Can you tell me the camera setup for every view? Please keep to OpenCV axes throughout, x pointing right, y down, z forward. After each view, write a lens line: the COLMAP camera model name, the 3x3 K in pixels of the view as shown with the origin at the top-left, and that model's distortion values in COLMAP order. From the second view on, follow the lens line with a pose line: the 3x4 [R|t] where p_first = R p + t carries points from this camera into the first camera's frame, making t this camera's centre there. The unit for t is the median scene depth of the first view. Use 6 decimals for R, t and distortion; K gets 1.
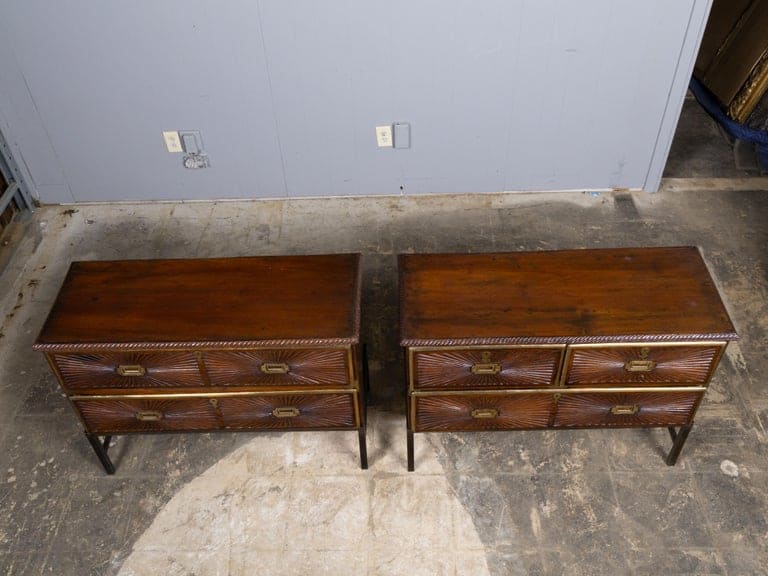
lens RADIAL K [[777.9, 0, 383.3], [0, 777.9, 295.9], [0, 0, 1]] dist [0.014720, 0.000000]
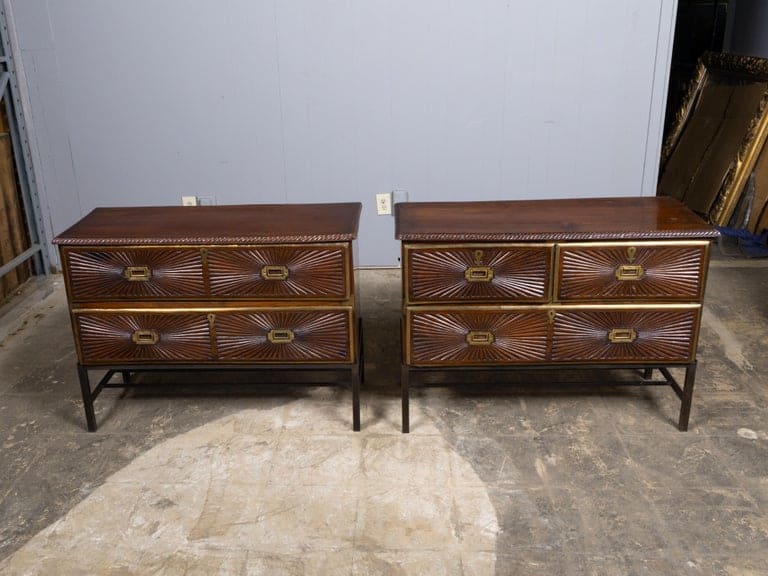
lens RADIAL K [[828.9, 0, 354.1], [0, 828.9, 277.1], [0, 0, 1]] dist [0.019221, 0.000000]
pose [[0.999067, 0.018074, -0.039217, 0.008930], [-0.033609, 0.895679, -0.443429, 0.507094], [0.027112, 0.444334, 0.895451, 0.011606]]
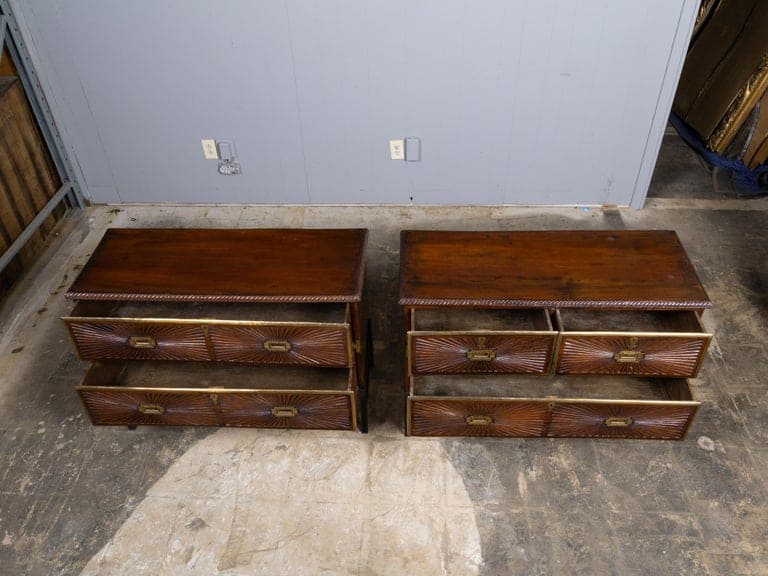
lens RADIAL K [[692.0, 0, 390.4], [0, 692.0, 299.0], [0, 0, 1]] dist [0.018002, -0.004850]
pose [[0.999215, 0.032774, -0.022241, 0.026449], [-0.034447, 0.996235, -0.079563, 0.113387], [0.019550, 0.080266, 0.996582, 0.028608]]
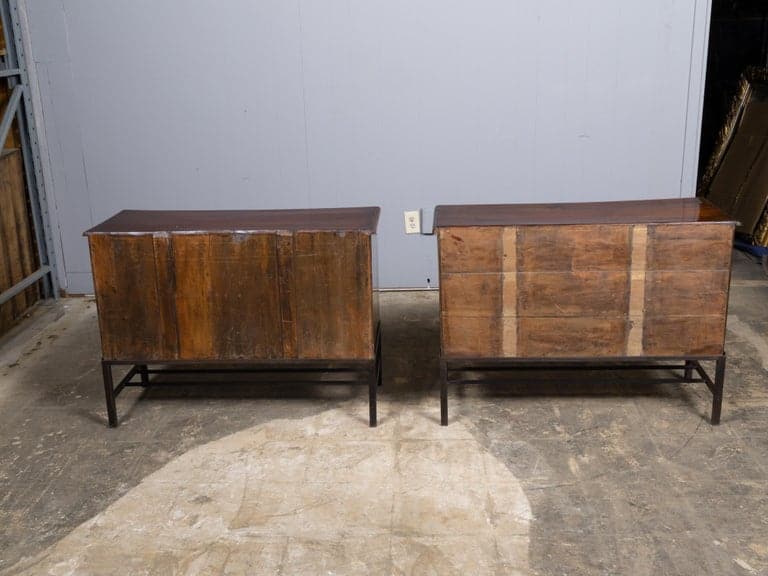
lens RADIAL K [[985.9, 0, 382.7], [0, 985.9, 289.0], [0, 0, 1]] dist [0.026138, 0.000000]
pose [[0.999629, 0.012633, -0.024130, -0.006776], [-0.022868, 0.870527, -0.491590, 0.660099], [0.014796, 0.491959, 0.870493, -0.129424]]
